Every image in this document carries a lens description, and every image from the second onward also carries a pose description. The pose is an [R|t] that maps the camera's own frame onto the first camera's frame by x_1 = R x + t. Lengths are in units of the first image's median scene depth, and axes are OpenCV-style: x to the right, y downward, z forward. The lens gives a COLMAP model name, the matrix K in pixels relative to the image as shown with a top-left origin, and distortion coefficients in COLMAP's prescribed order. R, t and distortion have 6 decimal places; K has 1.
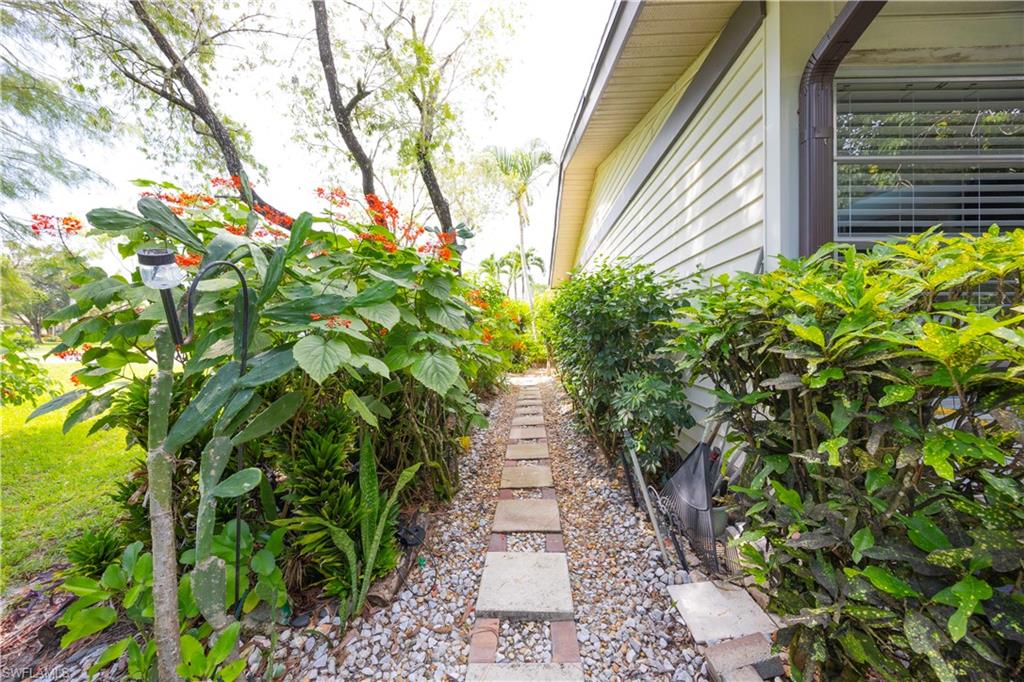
lens RADIAL K [[398.2, 0, 516.2], [0, 398.2, 339.6], [0, 0, 1]] dist [-0.001684, 0.000484]
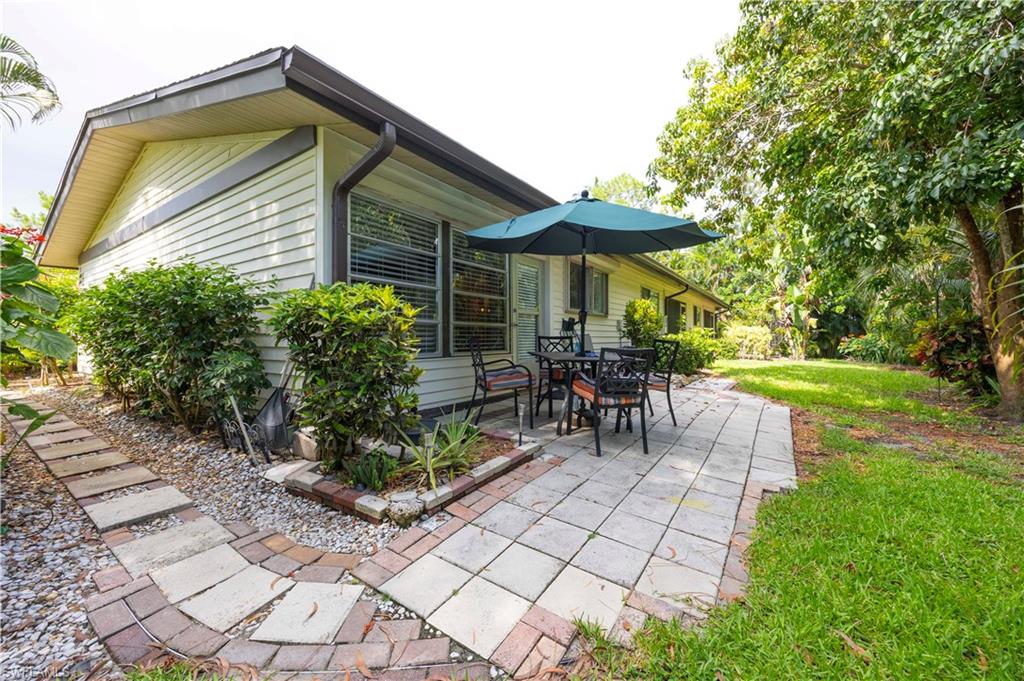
lens RADIAL K [[398.2, 0, 507.4], [0, 398.2, 333.1], [0, 0, 1]] dist [-0.001684, 0.000484]
pose [[0.549087, 0.007979, 0.835727, -0.406735], [0.006798, 0.999879, -0.014013, 0.069500], [-0.835738, 0.013376, 0.548966, -0.721165]]
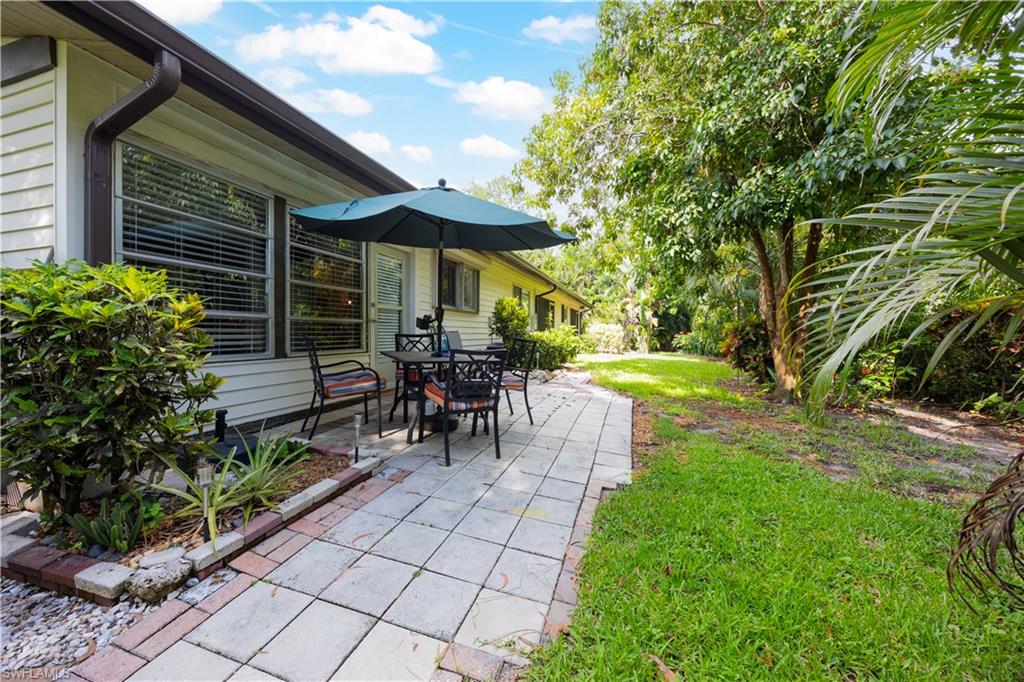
lens RADIAL K [[398.2, 0, 505.2], [0, 398.2, 331.6], [0, 0, 1]] dist [-0.001684, 0.000484]
pose [[0.281615, 0.003993, 0.959519, -0.197161], [-0.000423, 0.999992, -0.004037, 0.047197], [-0.959527, 0.000731, 0.281614, -0.771123]]
